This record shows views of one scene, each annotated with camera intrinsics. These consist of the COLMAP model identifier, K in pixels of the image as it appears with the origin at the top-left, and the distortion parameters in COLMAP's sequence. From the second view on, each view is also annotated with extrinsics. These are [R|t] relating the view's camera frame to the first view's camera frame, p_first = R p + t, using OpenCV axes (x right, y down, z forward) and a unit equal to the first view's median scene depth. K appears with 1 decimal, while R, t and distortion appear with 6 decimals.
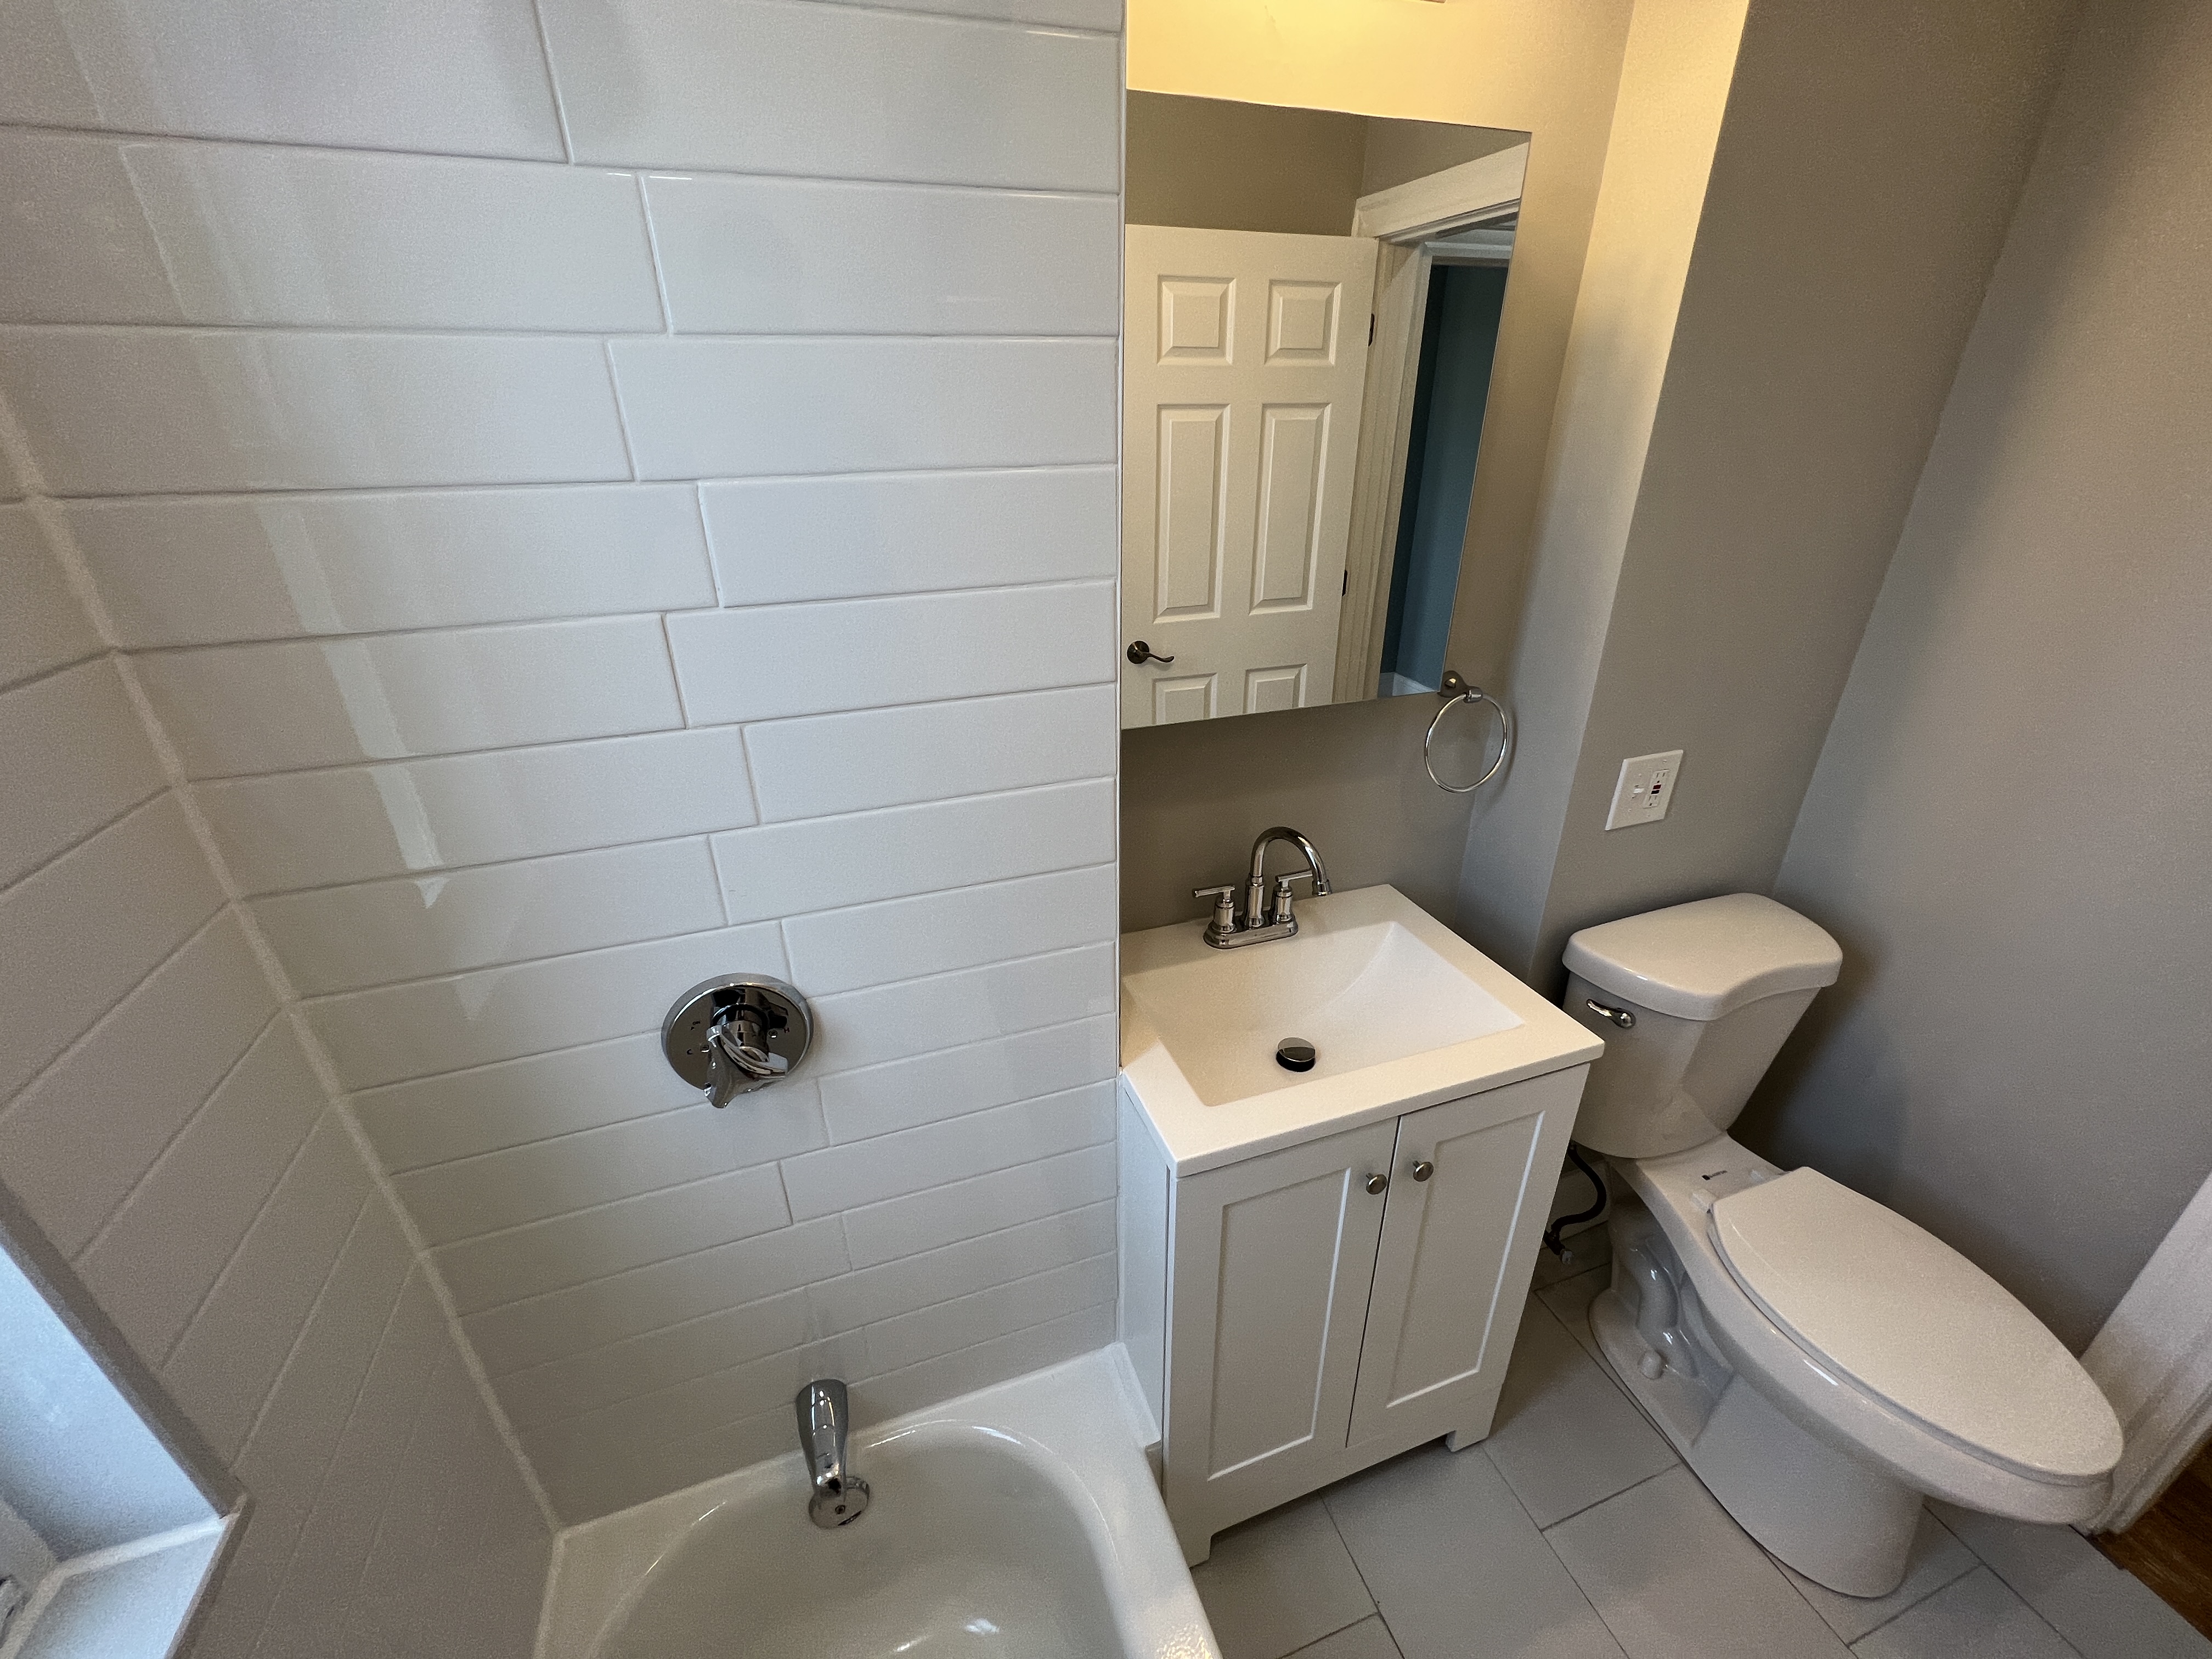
lens RADIAL K [[890.2, 0, 1101.6], [0, 890.2, 836.3], [0, 0, 1]] dist [-0.001186, -0.000091]
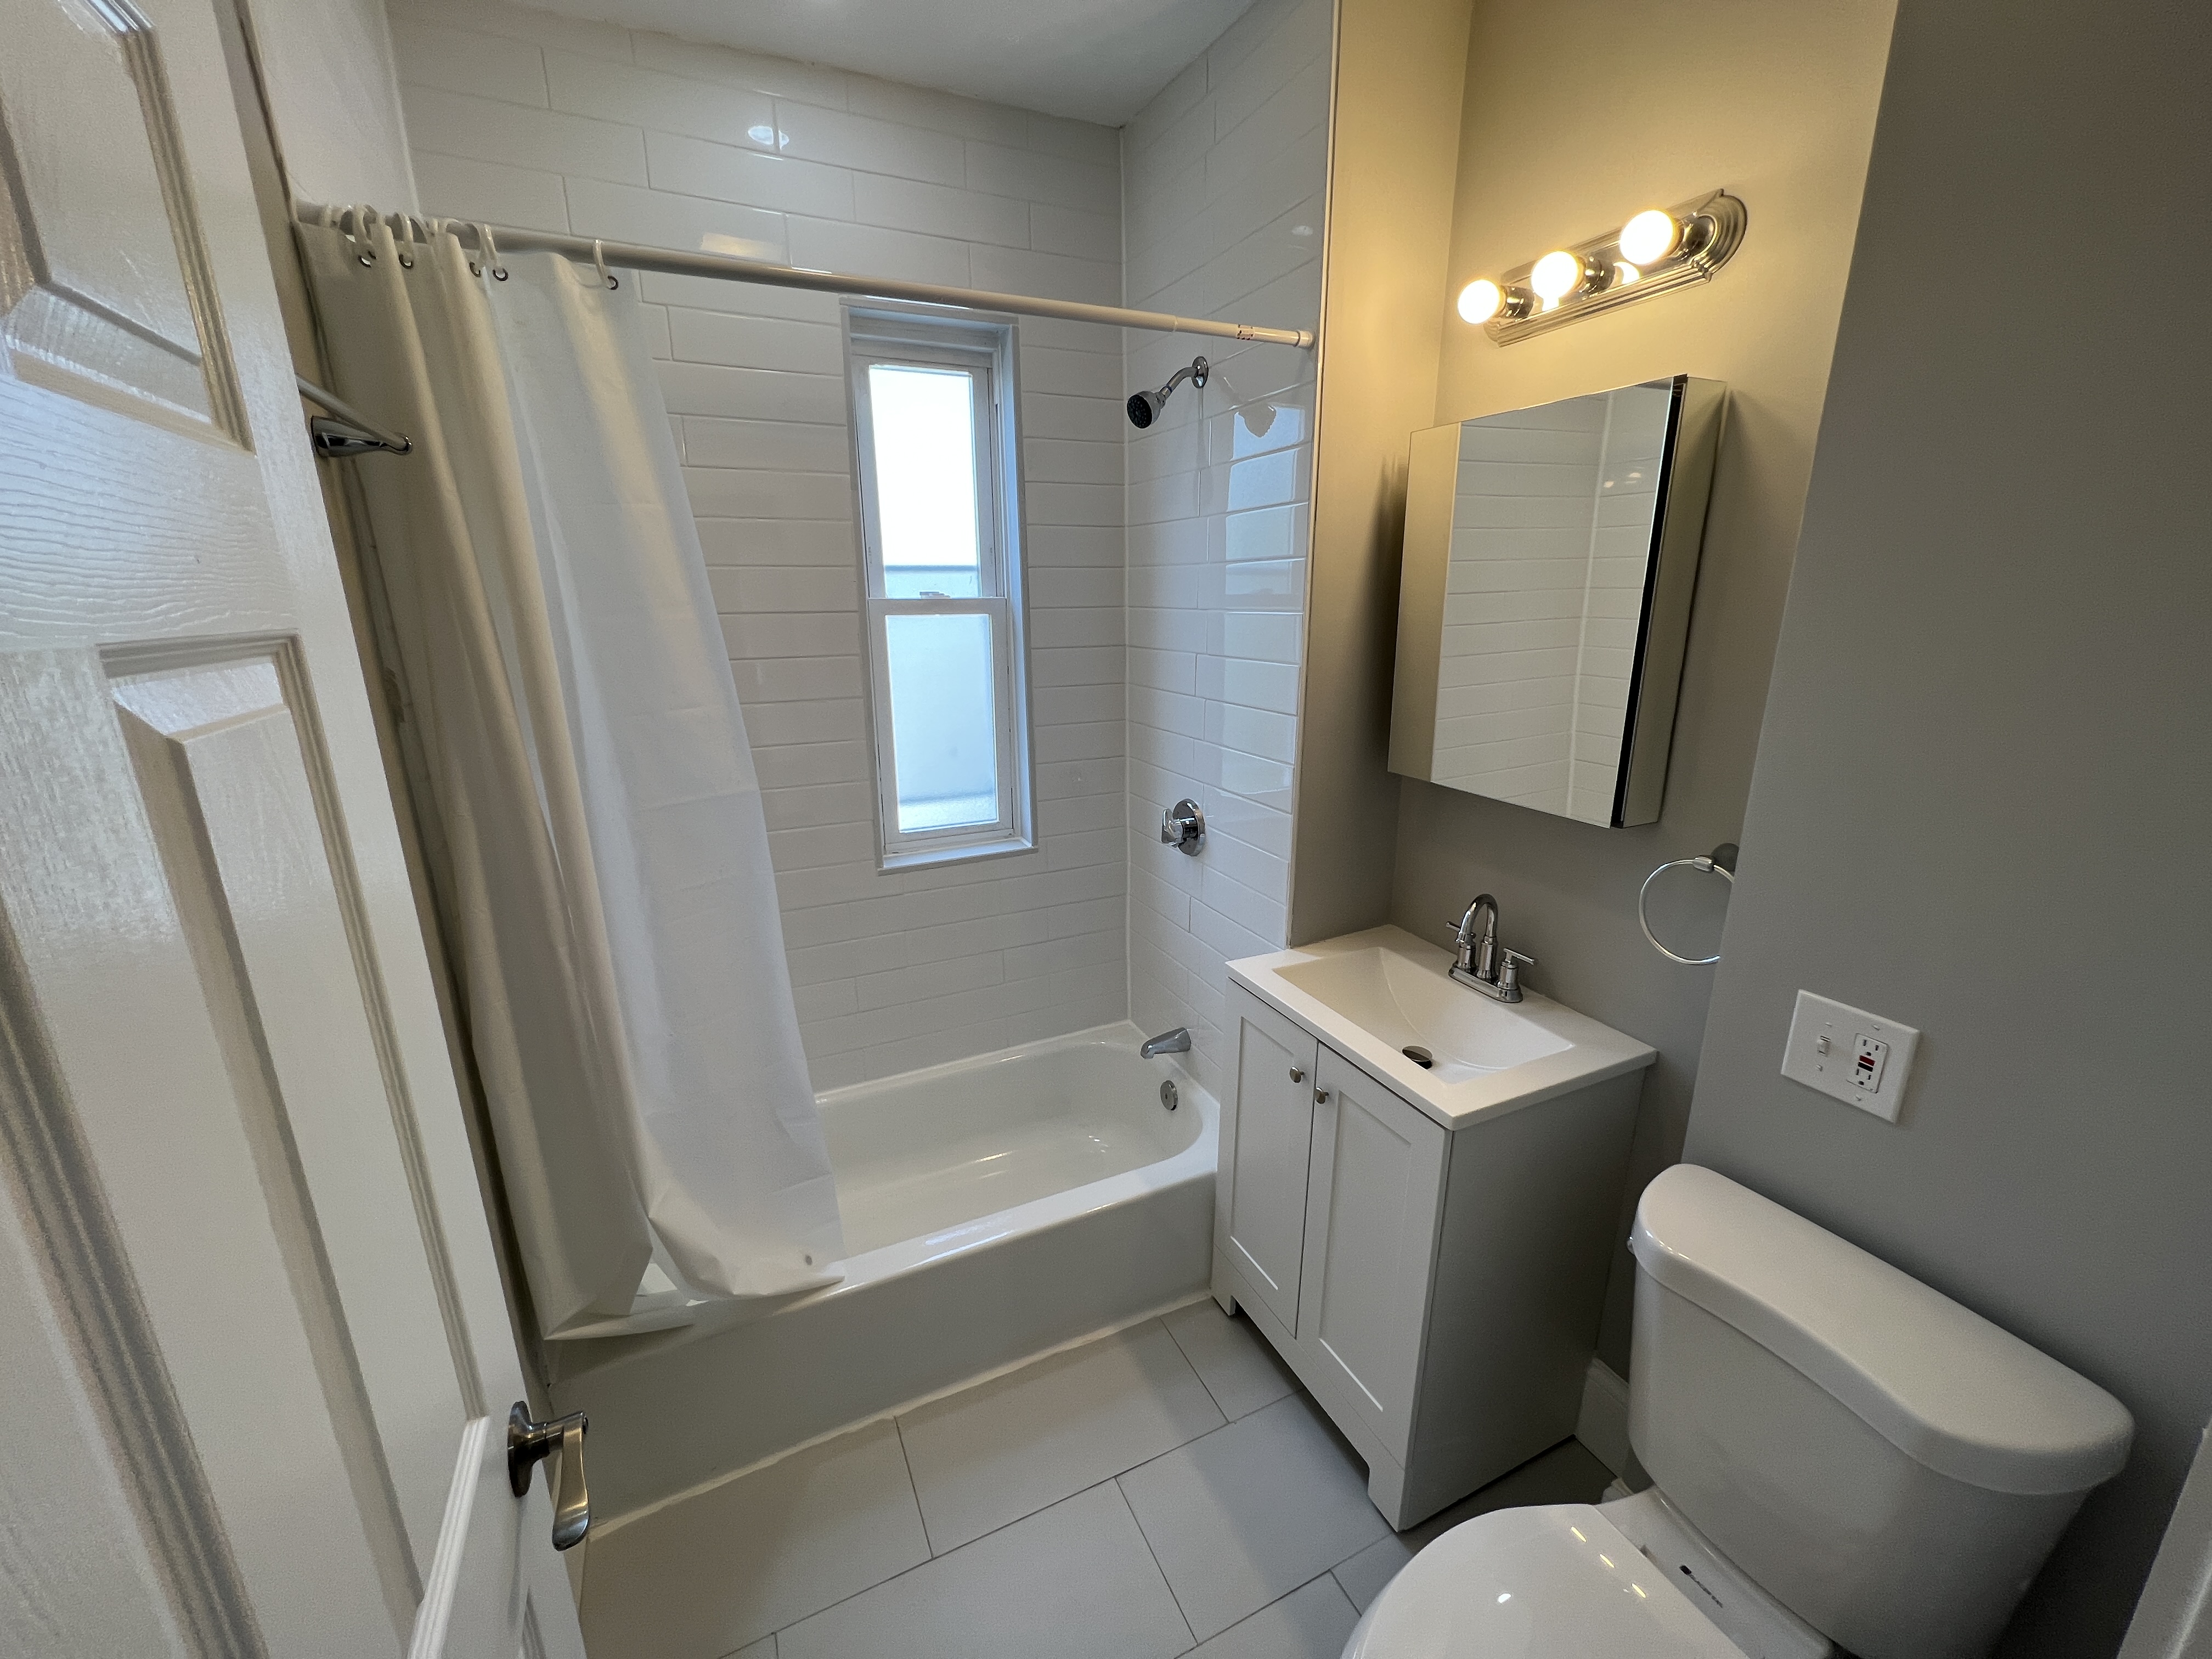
lens RADIAL K [[883.0, 0, 1103.0], [0, 883.0, 827.6], [0, 0, 1]] dist [-0.004214, 0.001040]
pose [[0.100981, 0.271449, -0.957141, 1.230464], [-0.417355, 0.884872, 0.206921, -0.116200], [0.903115, 0.378573, 0.202646, 0.197300]]
